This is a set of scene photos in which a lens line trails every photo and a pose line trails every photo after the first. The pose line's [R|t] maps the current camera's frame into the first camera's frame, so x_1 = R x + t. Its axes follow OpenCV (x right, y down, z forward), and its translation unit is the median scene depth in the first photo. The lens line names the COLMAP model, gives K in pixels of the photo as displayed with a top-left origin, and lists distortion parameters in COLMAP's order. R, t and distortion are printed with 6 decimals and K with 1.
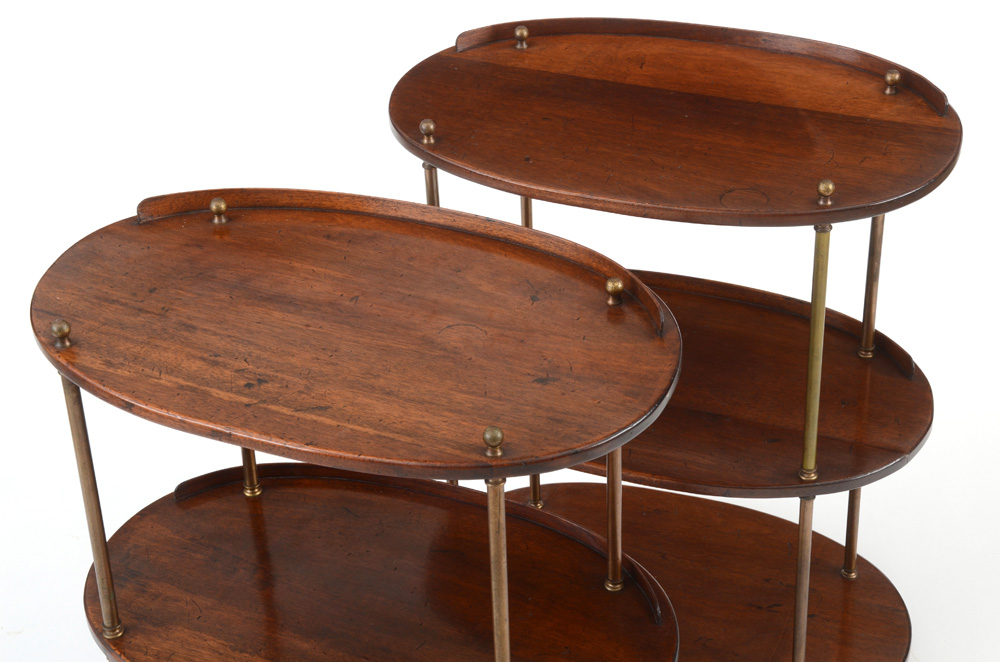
lens RADIAL K [[1888.7, 0, 500.0], [0, 1888.7, 331.0], [0, 0, 1]] dist [0.297532, 0.144575]
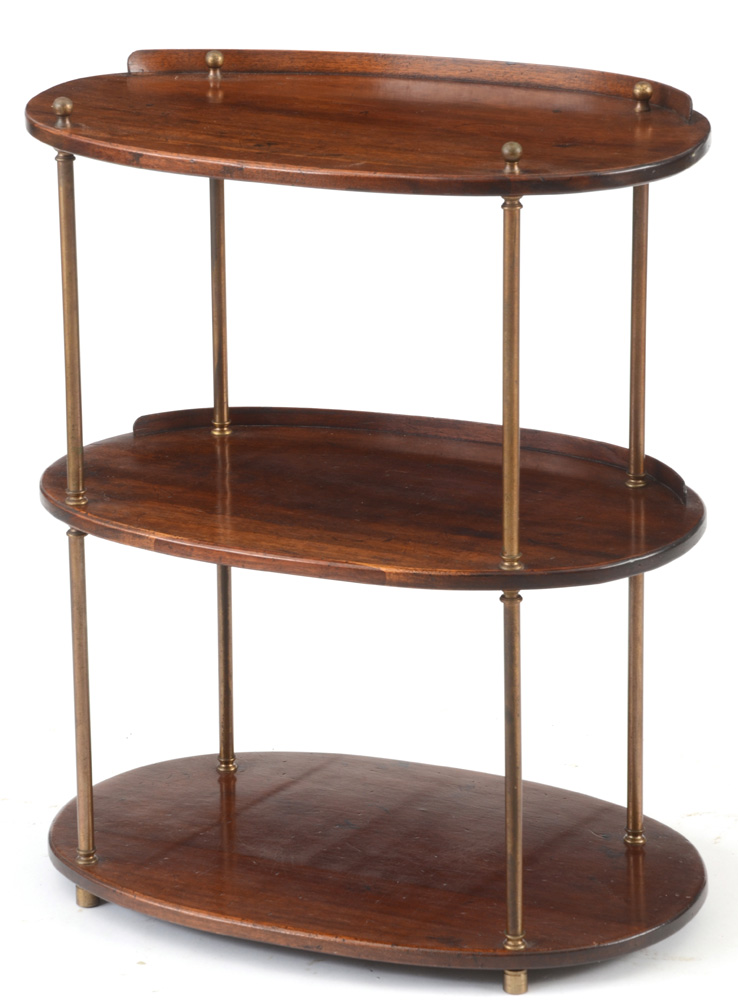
lens RADIAL K [[3605.5, 0, 367.6], [0, 3605.5, 423.8], [0, 0, 1]] dist [0.817642, -0.575781]
pose [[0.998800, 0.033552, -0.035674, -0.005957], [-0.042195, 0.959335, -0.279097, 0.645657], [0.024859, 0.280267, 0.959600, -0.695740]]
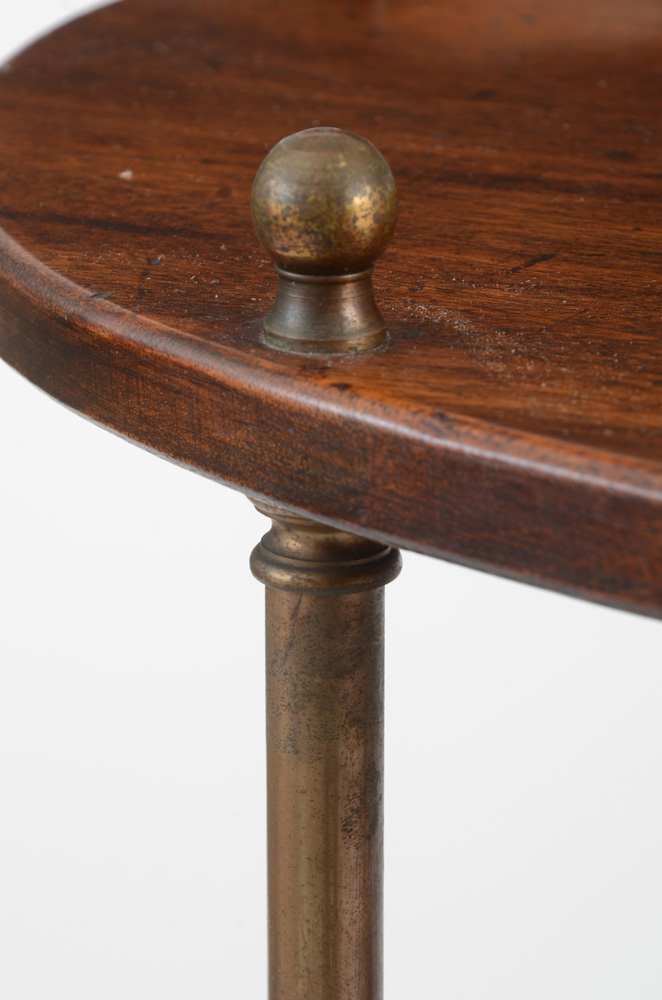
lens RADIAL K [[4153.5, 0, 331.0], [0, 4153.5, 500.0], [0, 0, 1]] dist [1.454943, 3.842825]
pose [[0.992269, -0.007826, 0.123859, -0.260003], [0.038203, 0.968809, -0.244845, 0.086884], [-0.118079, 0.247684, 0.961618, 0.720952]]
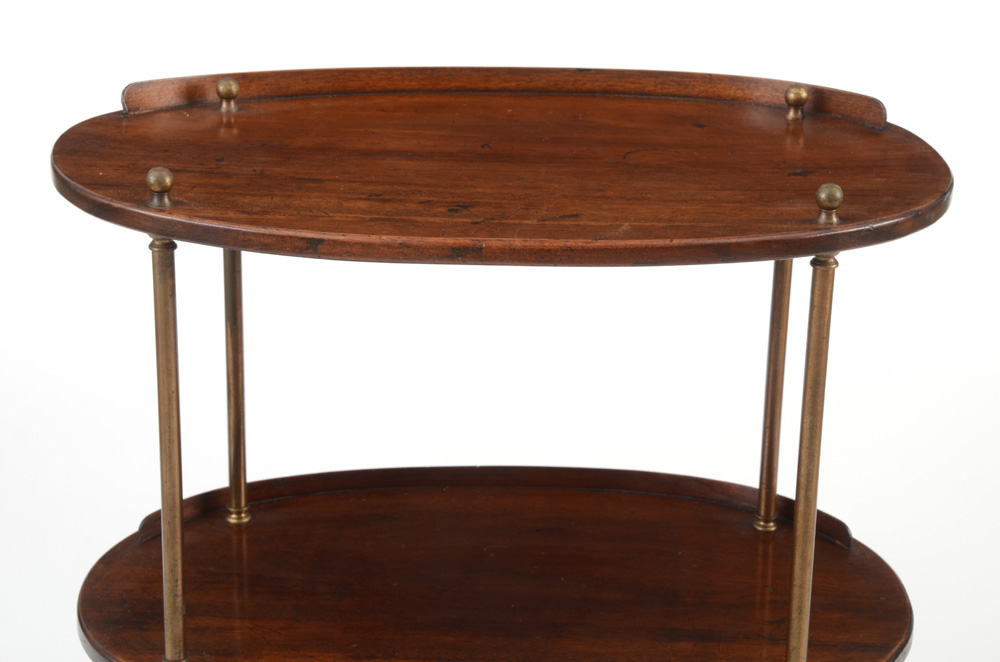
lens RADIAL K [[2101.9, 0, 500.0], [0, 2101.9, 331.0], [0, 0, 1]] dist [0.288005, -0.070588]
pose [[0.914793, -0.093222, 0.393018, -0.424134], [0.176352, 0.967546, -0.180981, 0.216819], [-0.363392, 0.234869, 0.901545, 0.246333]]
